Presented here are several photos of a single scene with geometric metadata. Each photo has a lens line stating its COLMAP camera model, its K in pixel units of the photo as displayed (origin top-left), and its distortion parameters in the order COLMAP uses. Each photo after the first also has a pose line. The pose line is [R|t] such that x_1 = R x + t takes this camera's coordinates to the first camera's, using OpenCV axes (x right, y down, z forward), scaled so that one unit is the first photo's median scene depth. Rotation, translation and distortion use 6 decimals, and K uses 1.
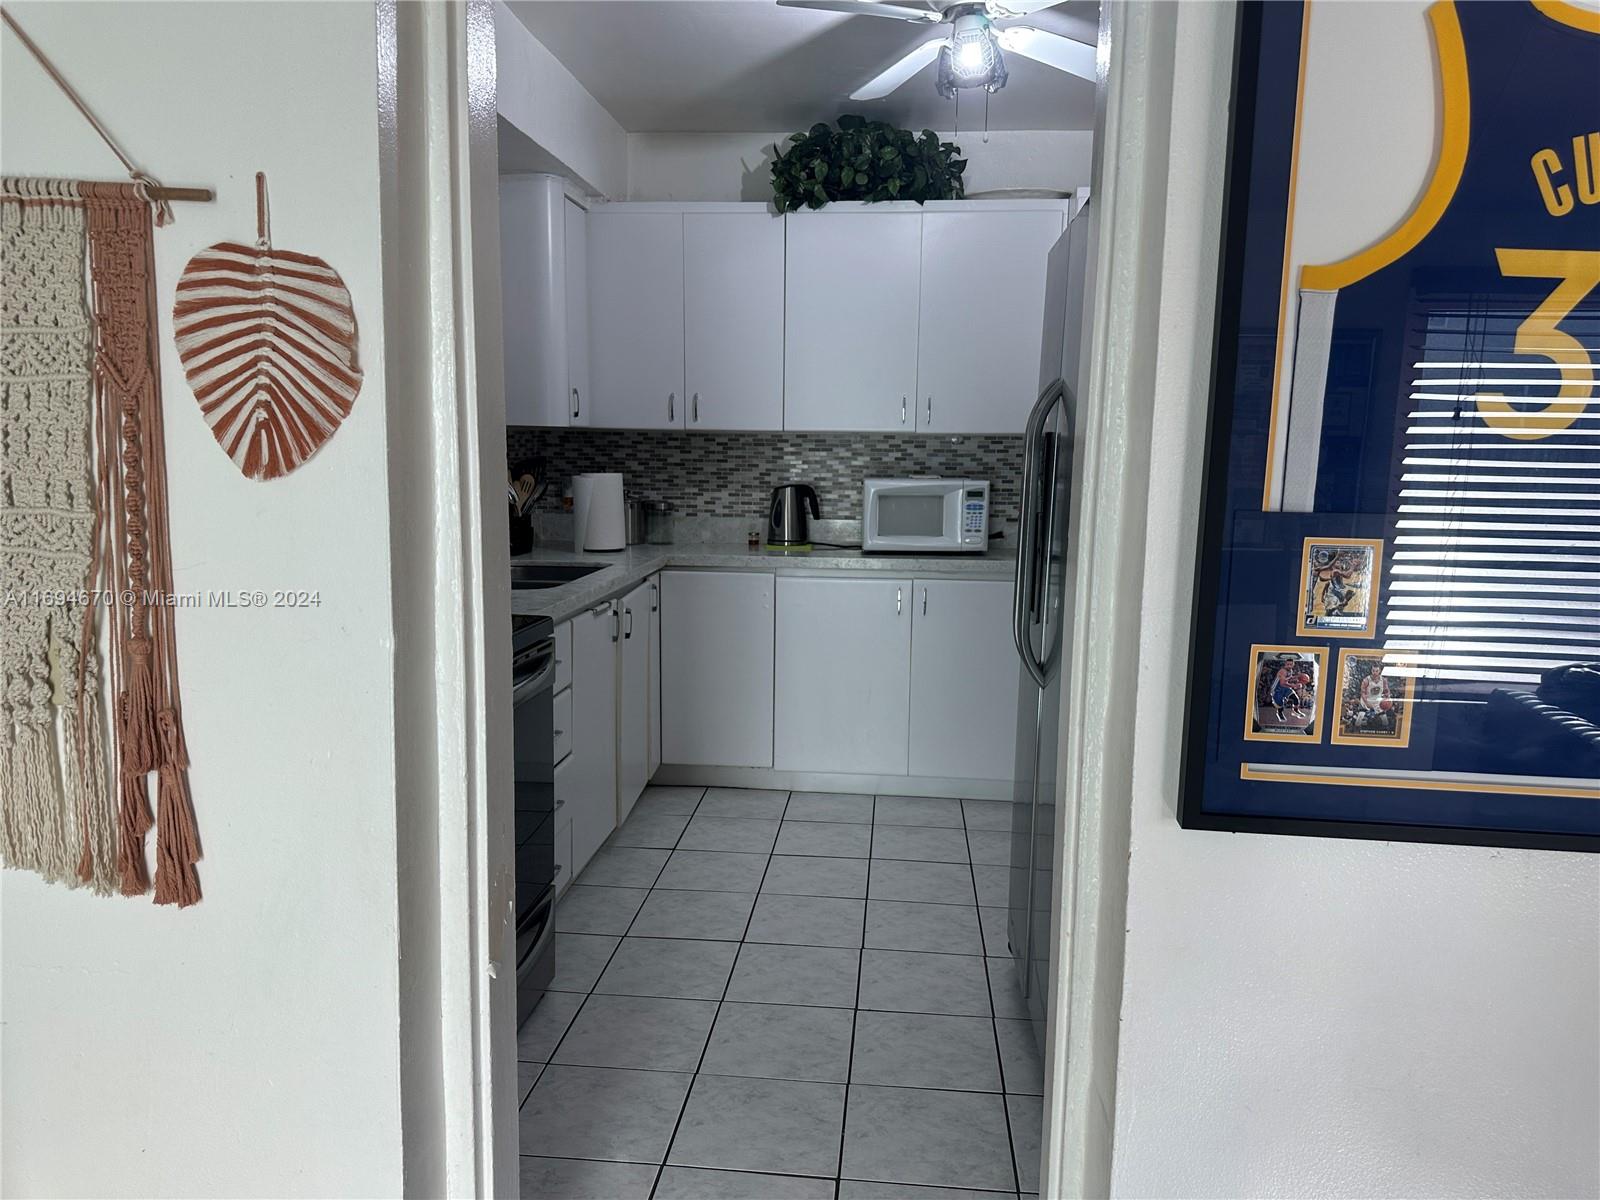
lens RADIAL K [[1144.3, 0, 791.8], [0, 1144.3, 606.8], [0, 0, 1]] dist [0.043869, -0.045208]
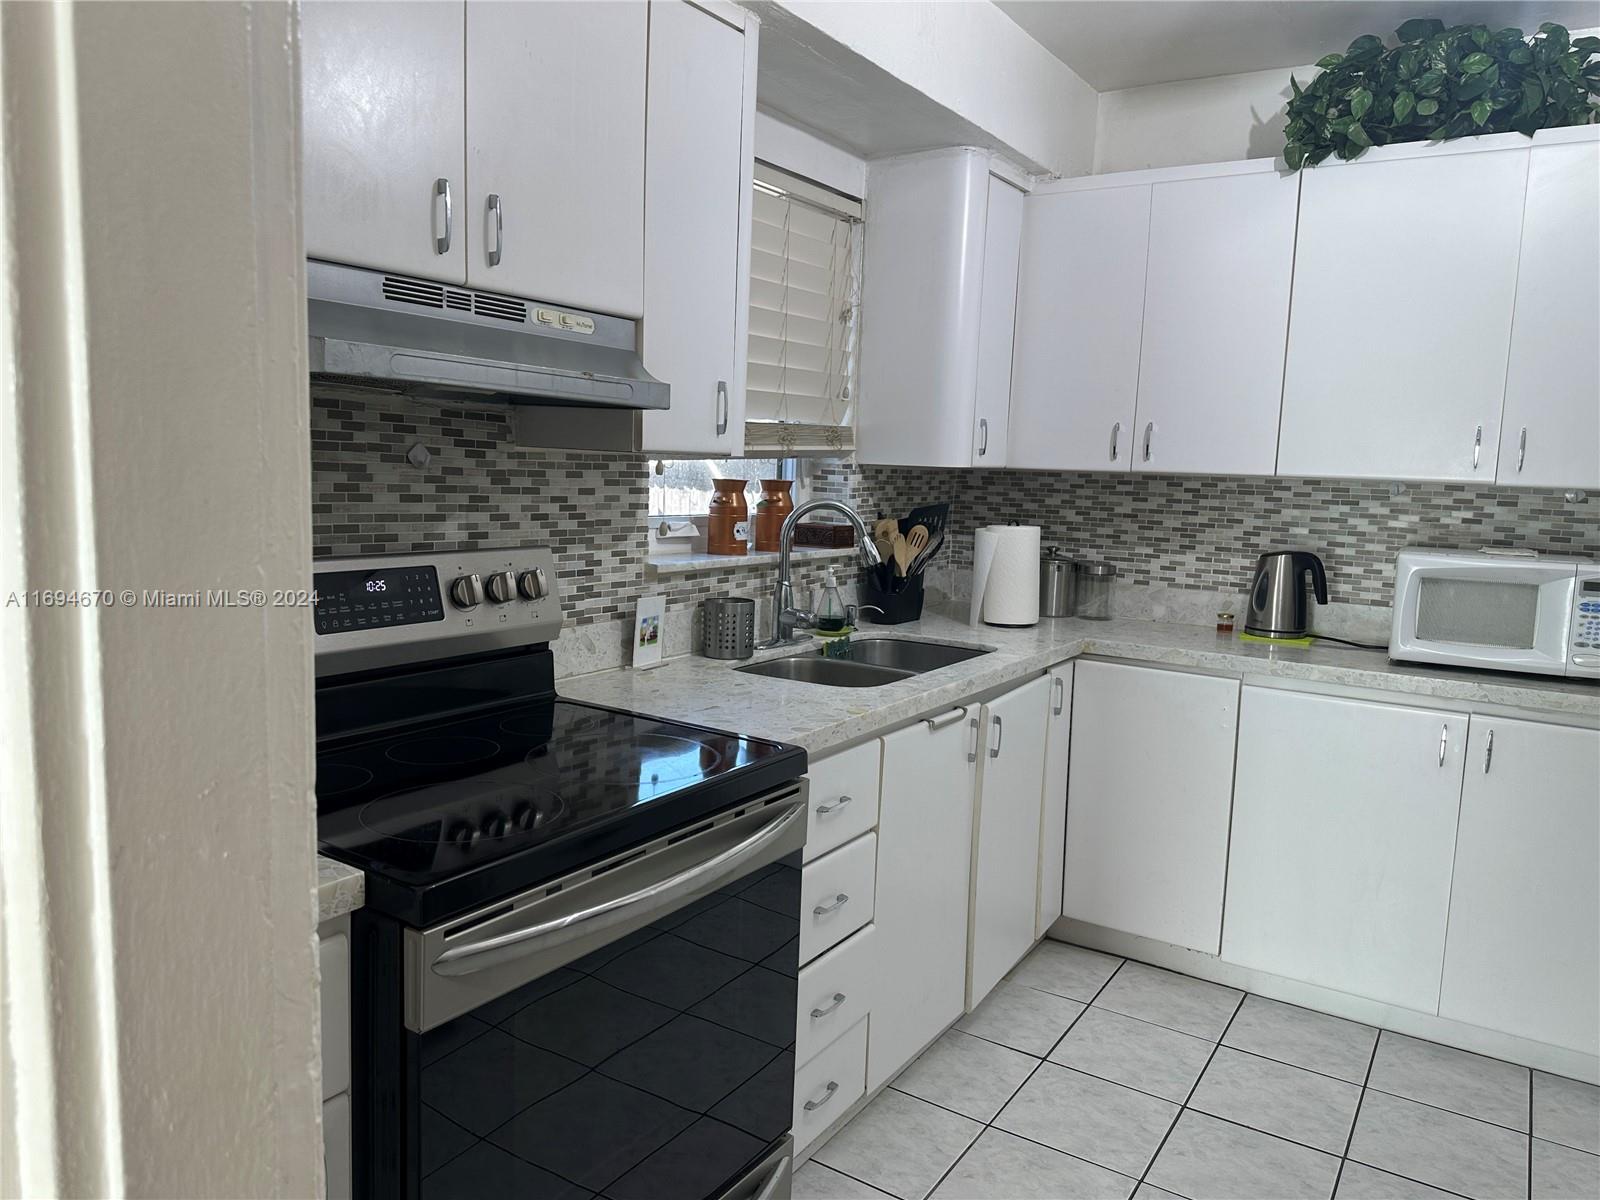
lens RADIAL K [[1144.3, 0, 793.2], [0, 1144.3, 587.2], [0, 0, 1]] dist [0.043869, -0.045208]
pose [[0.888452, 0.069254, -0.453715, 0.055248], [-0.087802, 0.995939, -0.019914, -0.045572], [0.450494, 0.057529, 0.890924, 0.239384]]
